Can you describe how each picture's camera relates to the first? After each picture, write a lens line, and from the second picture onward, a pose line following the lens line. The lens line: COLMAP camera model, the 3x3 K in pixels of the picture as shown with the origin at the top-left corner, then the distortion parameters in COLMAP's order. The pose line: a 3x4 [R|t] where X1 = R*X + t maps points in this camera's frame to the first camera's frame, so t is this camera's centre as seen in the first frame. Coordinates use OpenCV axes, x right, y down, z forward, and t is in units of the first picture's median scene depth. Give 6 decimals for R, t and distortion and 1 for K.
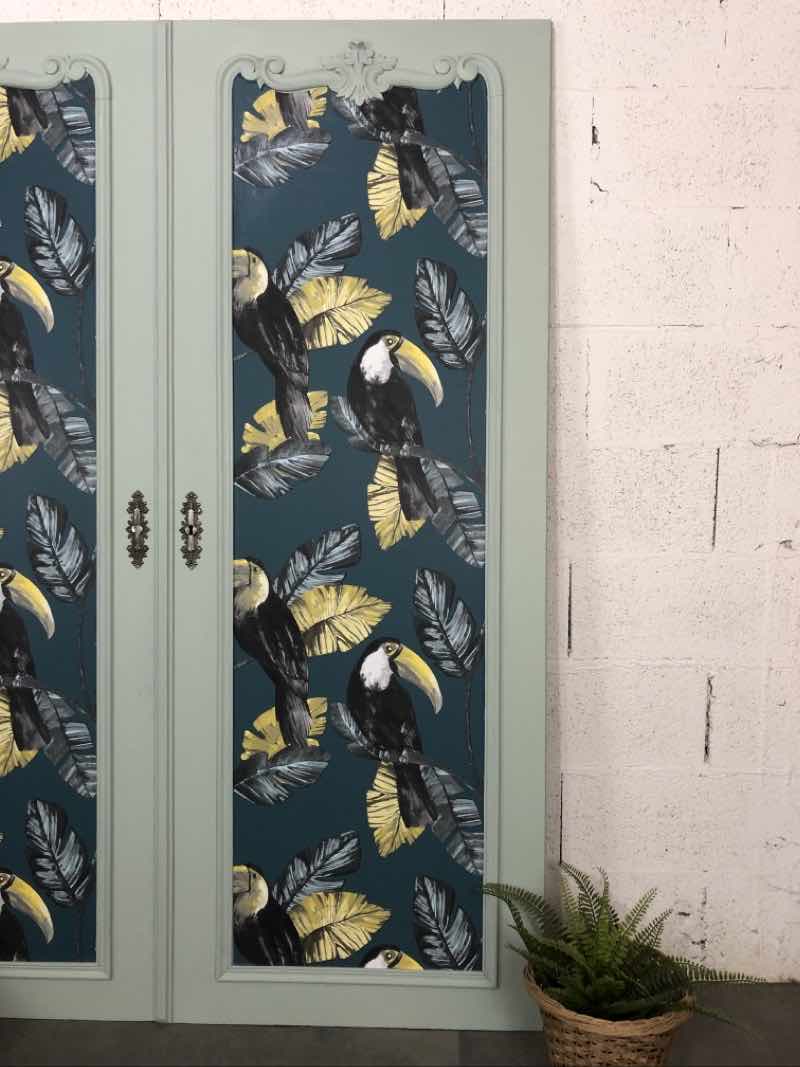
lens RADIAL K [[854.5, 0, 400.6], [0, 854.5, 525.1], [0, 0, 1]] dist [0.029208, -0.019527]
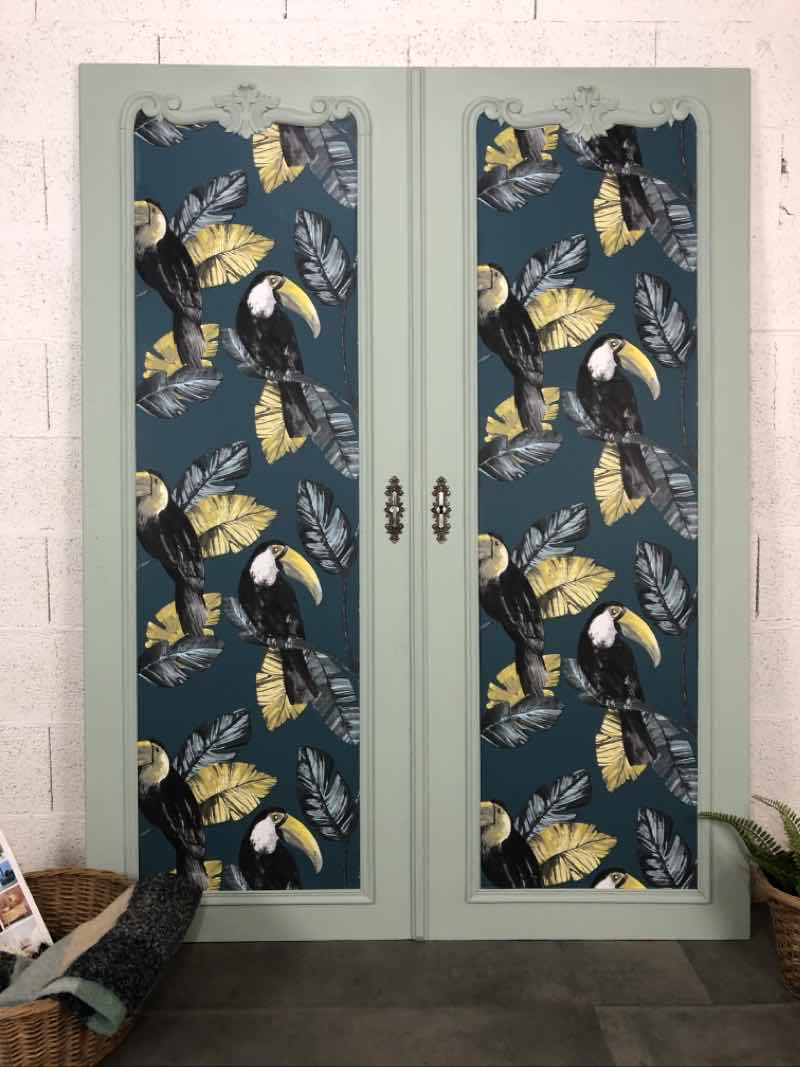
lens RADIAL K [[854.5, 0, 404.0], [0, 854.5, 530.4], [0, 0, 1]] dist [0.029208, -0.019527]
pose [[0.999327, -0.009562, 0.035411, -0.335632], [0.009718, 0.999944, -0.004237, 0.038038], [-0.035369, 0.004579, 0.999364, -0.143696]]
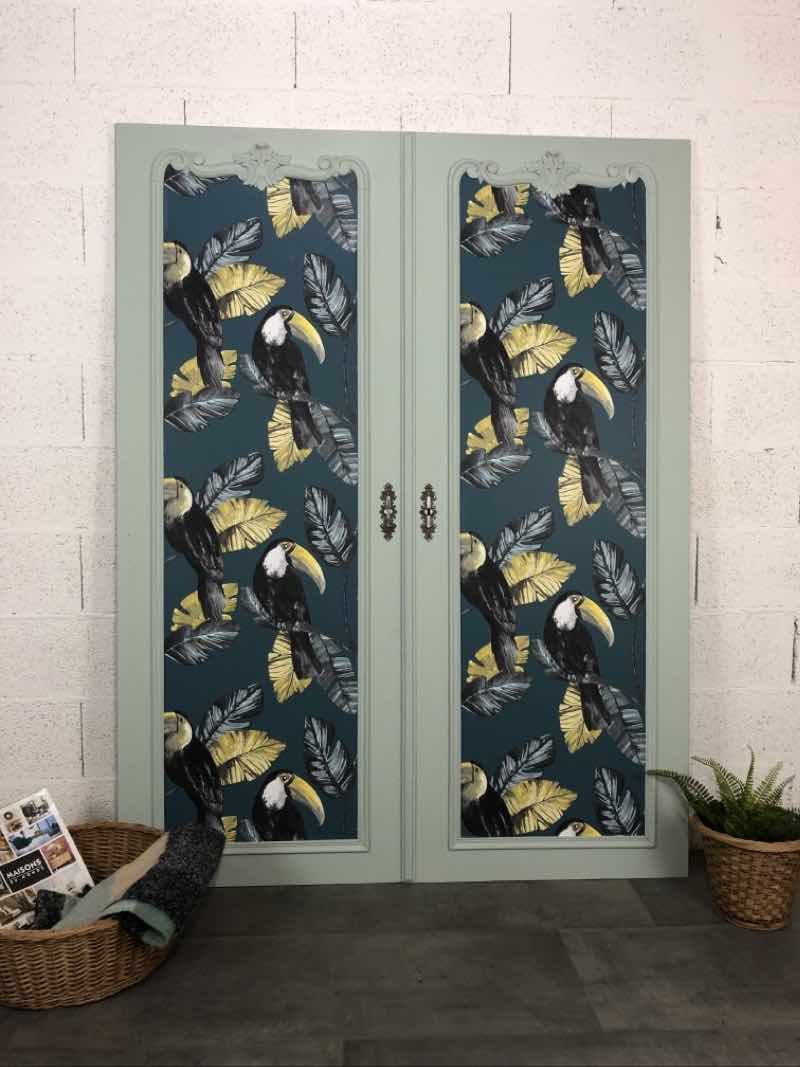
lens RADIAL K [[854.5, 0, 399.8], [0, 854.5, 529.3], [0, 0, 1]] dist [0.029208, -0.019527]
pose [[0.996898, -0.006339, 0.078443, -0.394219], [0.006828, 0.999959, -0.005977, 0.040548], [-0.078402, 0.006494, 0.996901, -0.325719]]
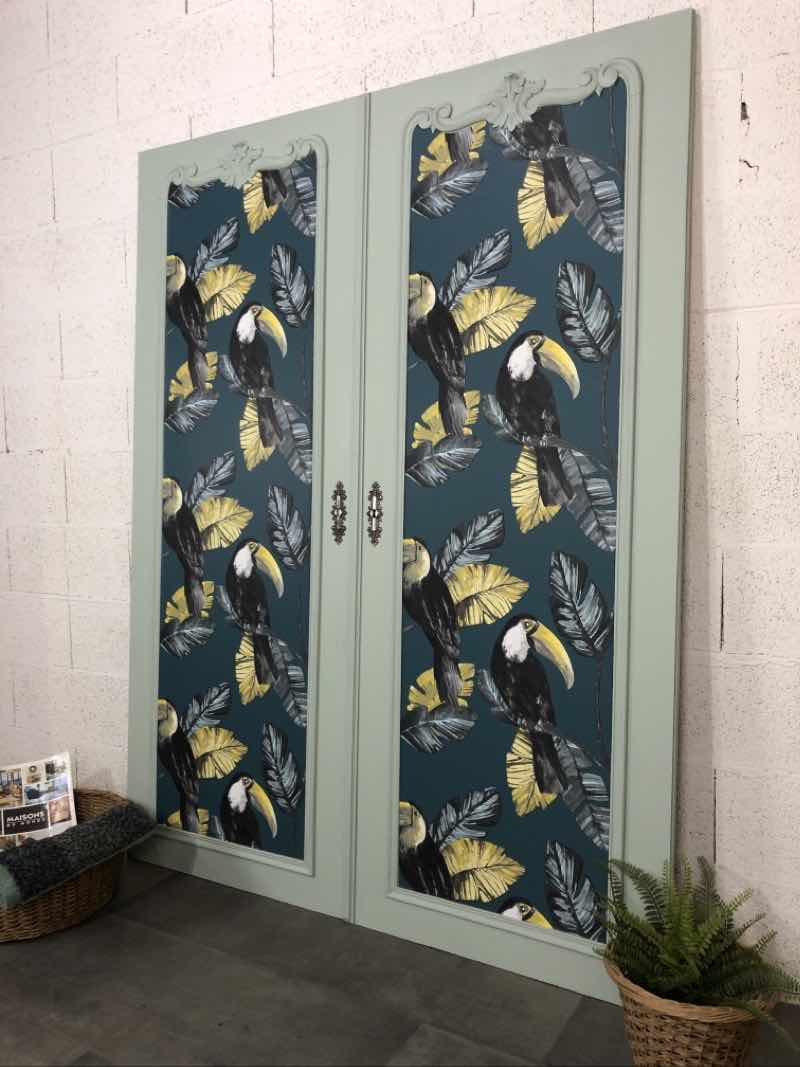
lens RADIAL K [[854.5, 0, 423.0], [0, 854.5, 531.6], [0, 0, 1]] dist [0.029208, -0.019527]
pose [[0.884326, 0.019277, -0.466471, 0.372015], [-0.024973, 0.999670, -0.006030, 0.036397], [0.466201, 0.016982, 0.884516, -0.022933]]
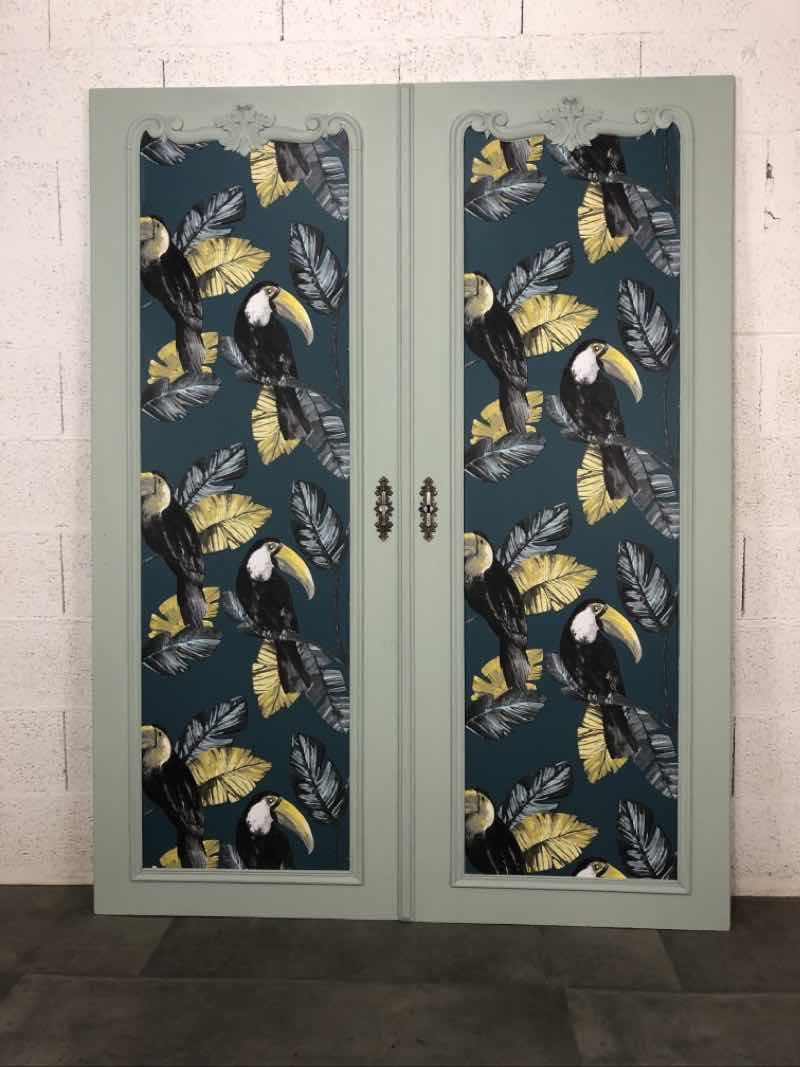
lens RADIAL K [[854.5, 0, 406.6], [0, 854.5, 530.1], [0, 0, 1]] dist [0.029208, -0.019527]
pose [[0.999652, -0.005094, -0.025899, -0.244345], [0.005061, 0.999986, -0.001350, 0.036839], [0.025905, 0.001219, 0.999664, -0.192998]]
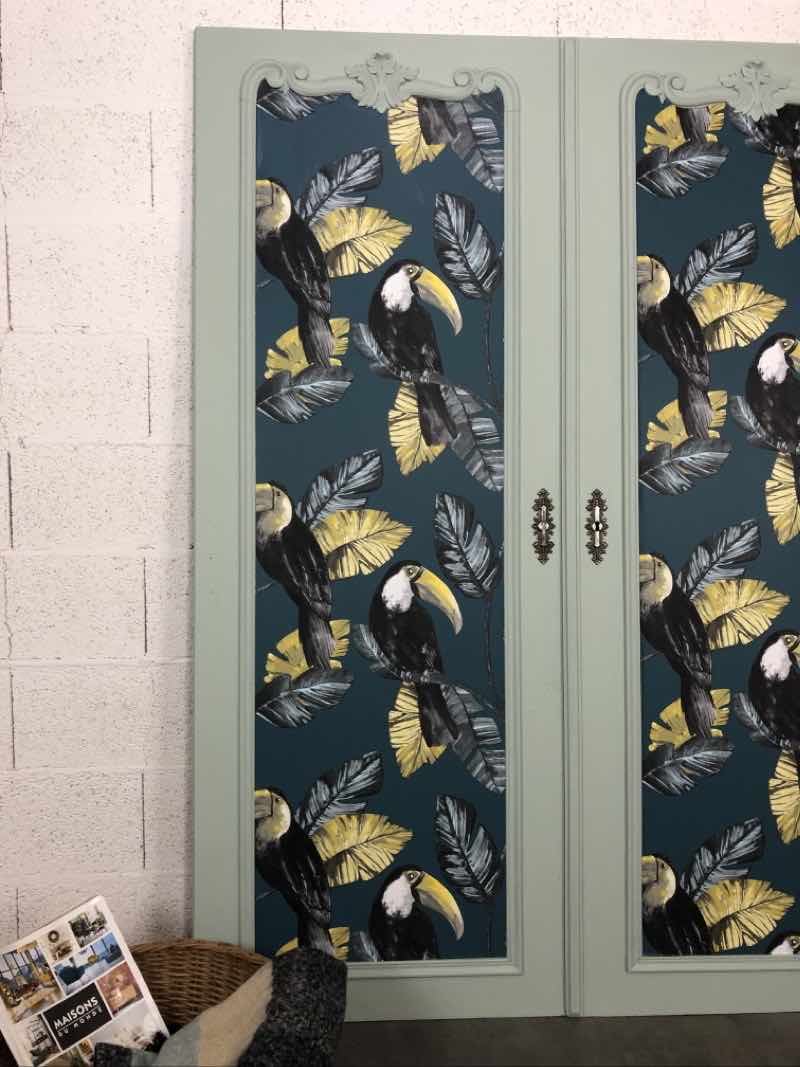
lens RADIAL K [[854.5, 0, 403.4], [0, 854.5, 524.9], [0, 0, 1]] dist [0.029208, -0.019527]
pose [[0.997664, -0.006797, 0.067969, -0.545624], [0.008919, 0.999481, -0.030955, 0.033582], [-0.067723, 0.031489, 0.997207, -0.006419]]
